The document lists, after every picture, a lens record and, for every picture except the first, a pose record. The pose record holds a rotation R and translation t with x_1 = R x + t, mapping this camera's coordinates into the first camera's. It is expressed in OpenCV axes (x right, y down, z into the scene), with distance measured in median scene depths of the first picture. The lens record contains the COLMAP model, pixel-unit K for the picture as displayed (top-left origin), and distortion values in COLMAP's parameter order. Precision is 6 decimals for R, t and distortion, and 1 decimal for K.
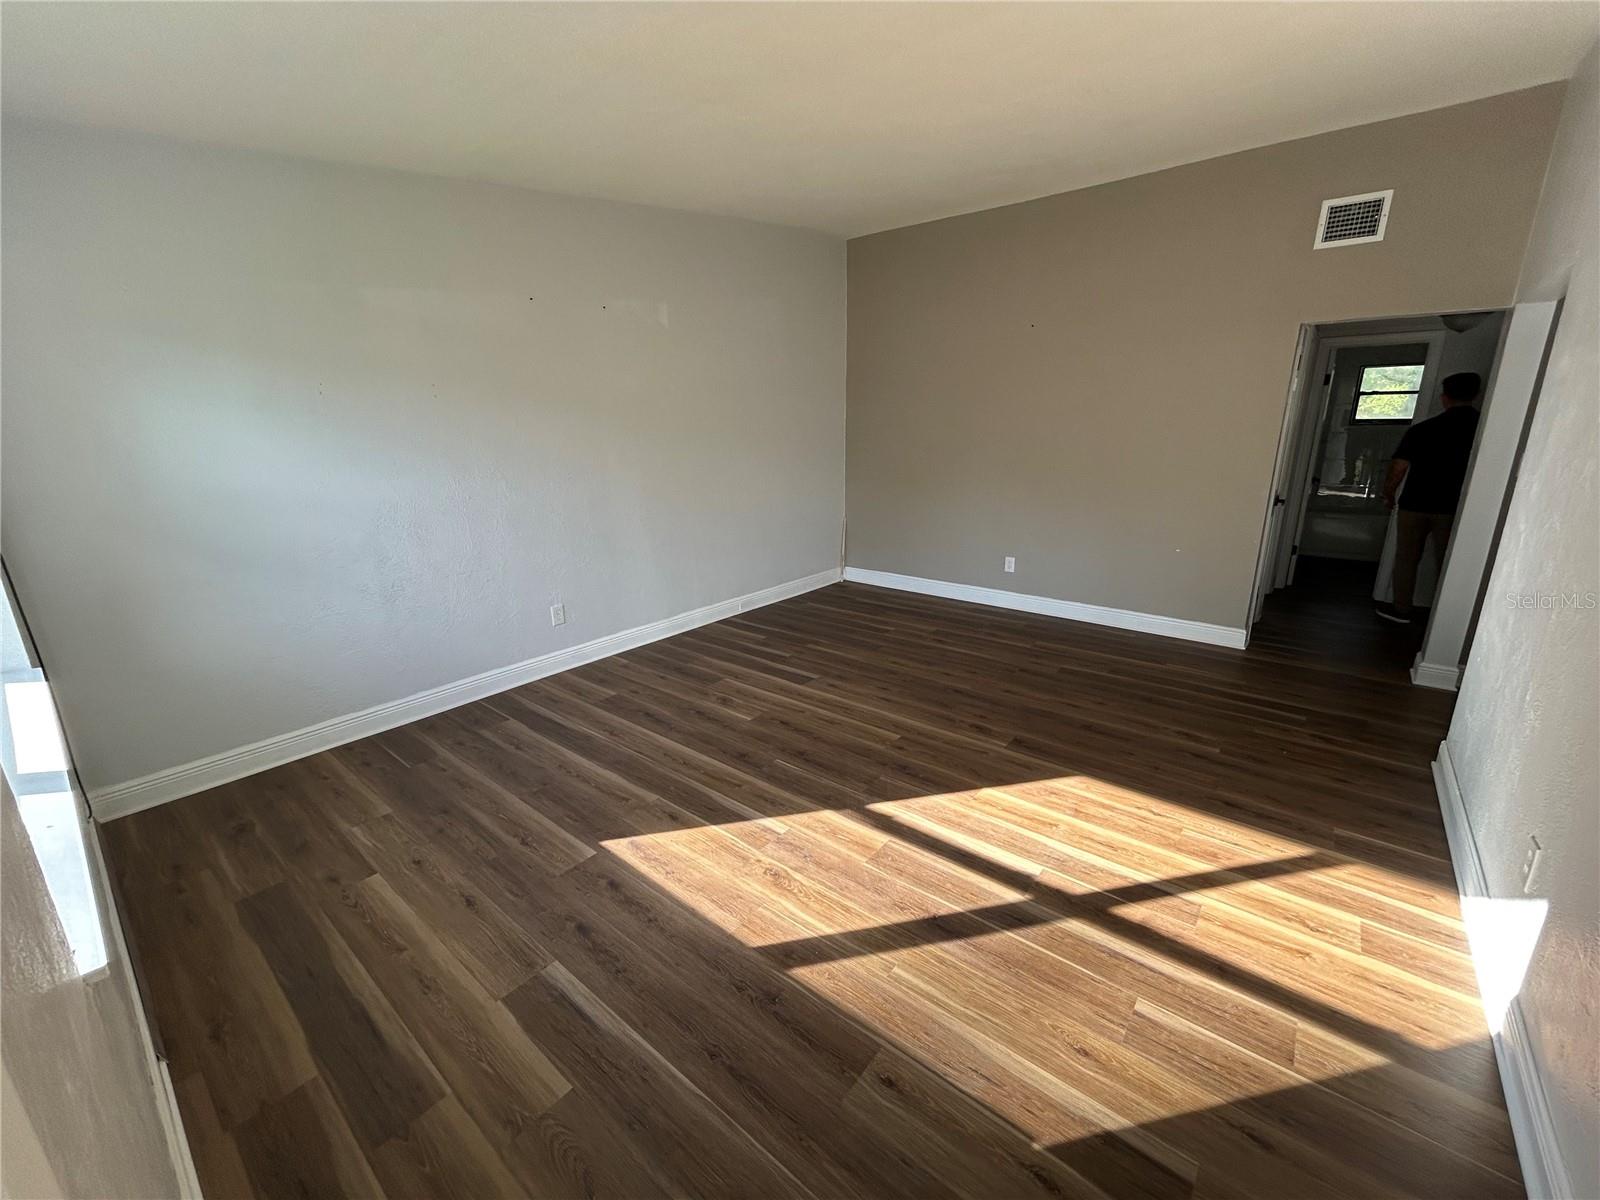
lens RADIAL K [[647.7, 0, 796.0], [0, 647.7, 601.3], [0, 0, 1]] dist [-0.001288, 0.001634]
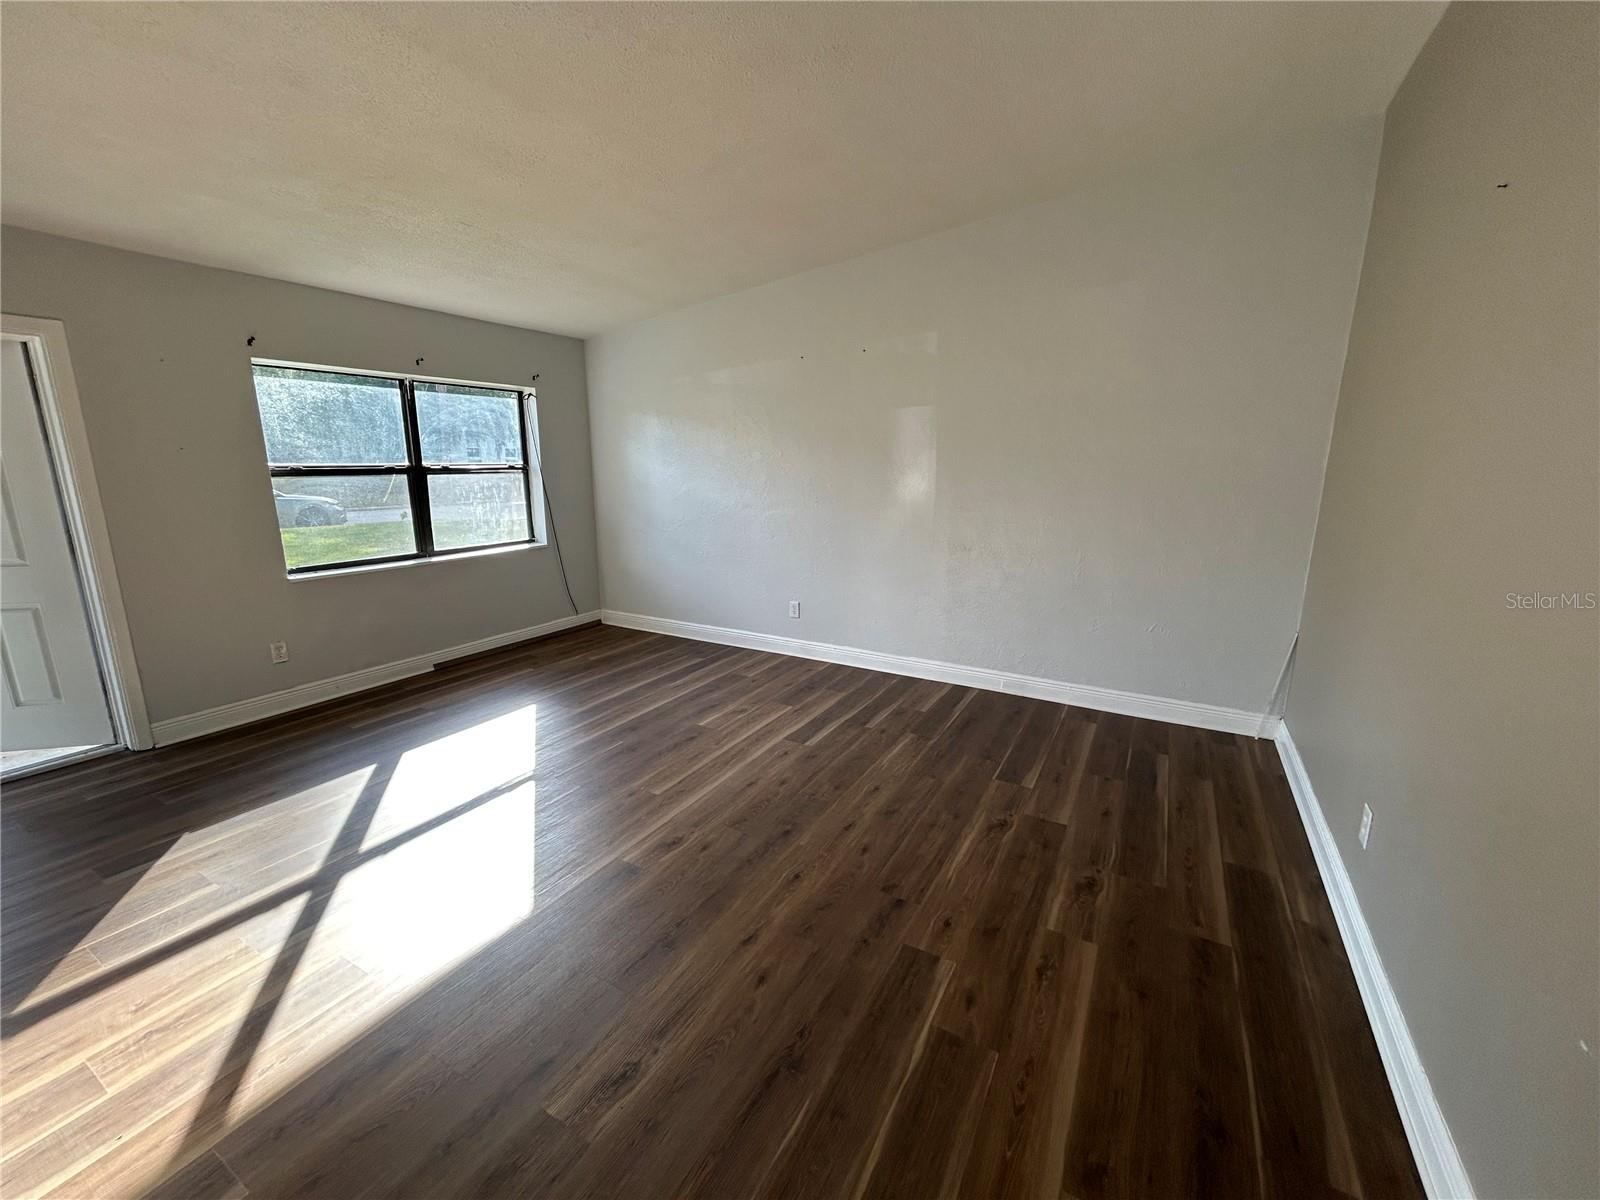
lens RADIAL K [[647.7, 0, 794.2], [0, 647.7, 597.7], [0, 0, 1]] dist [-0.001288, 0.001634]
pose [[0.161406, 0.222387, -0.961505, 0.892817], [-0.268493, 0.947425, 0.174059, -0.235907], [0.949663, 0.230063, 0.212630, 0.814471]]
